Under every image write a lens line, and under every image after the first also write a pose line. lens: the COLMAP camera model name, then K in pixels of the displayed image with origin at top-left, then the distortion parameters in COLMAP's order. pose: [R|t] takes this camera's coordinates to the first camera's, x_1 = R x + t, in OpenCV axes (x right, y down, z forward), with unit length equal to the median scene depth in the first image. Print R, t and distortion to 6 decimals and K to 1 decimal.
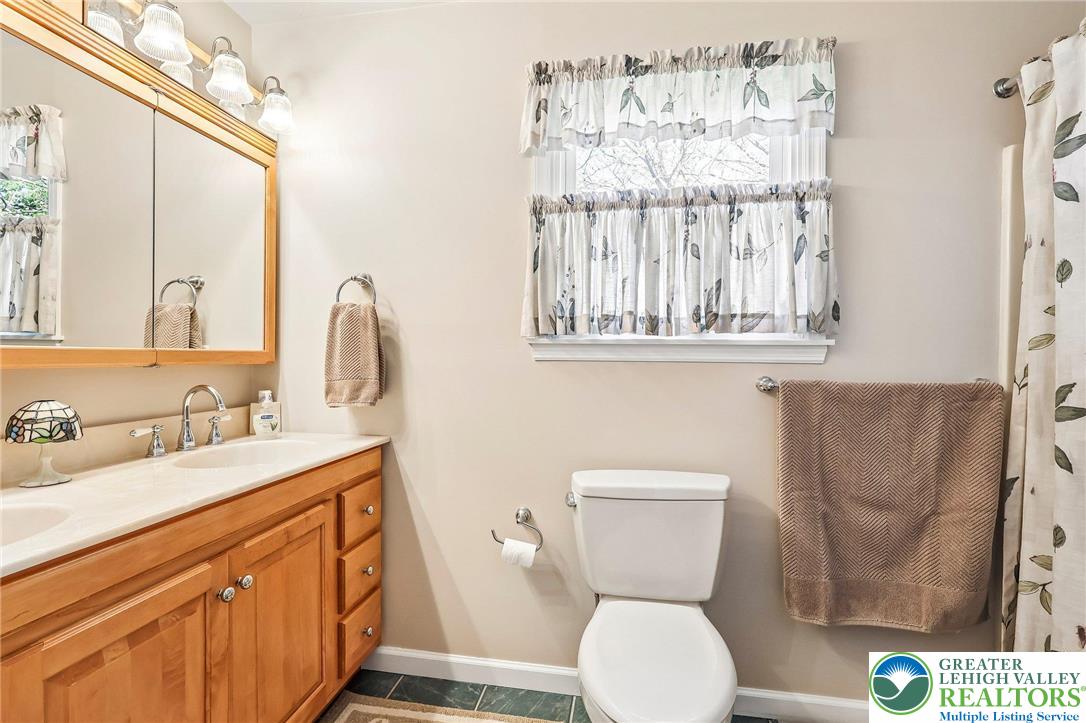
lens RADIAL K [[509.5, 0, 540.4], [0, 509.5, 361.7], [0, 0, 1]] dist [0.000410, 0.000136]
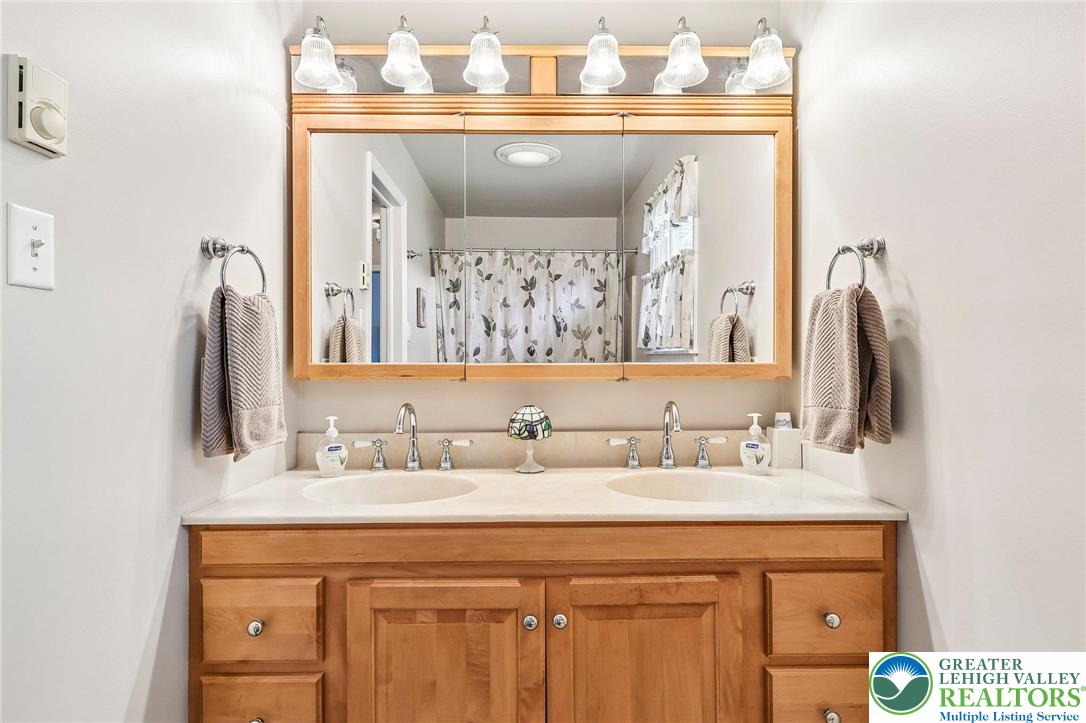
lens RADIAL K [[545.1, 0, 543.0], [0, 545.1, 361.5], [0, 0, 1]] dist [-0.000049, 0.000105]
pose [[0.178875, -0.006142, -0.983853, 0.342044], [-0.005577, 0.999958, -0.007256, -0.022709], [0.983856, 0.006785, 0.178834, 0.711019]]
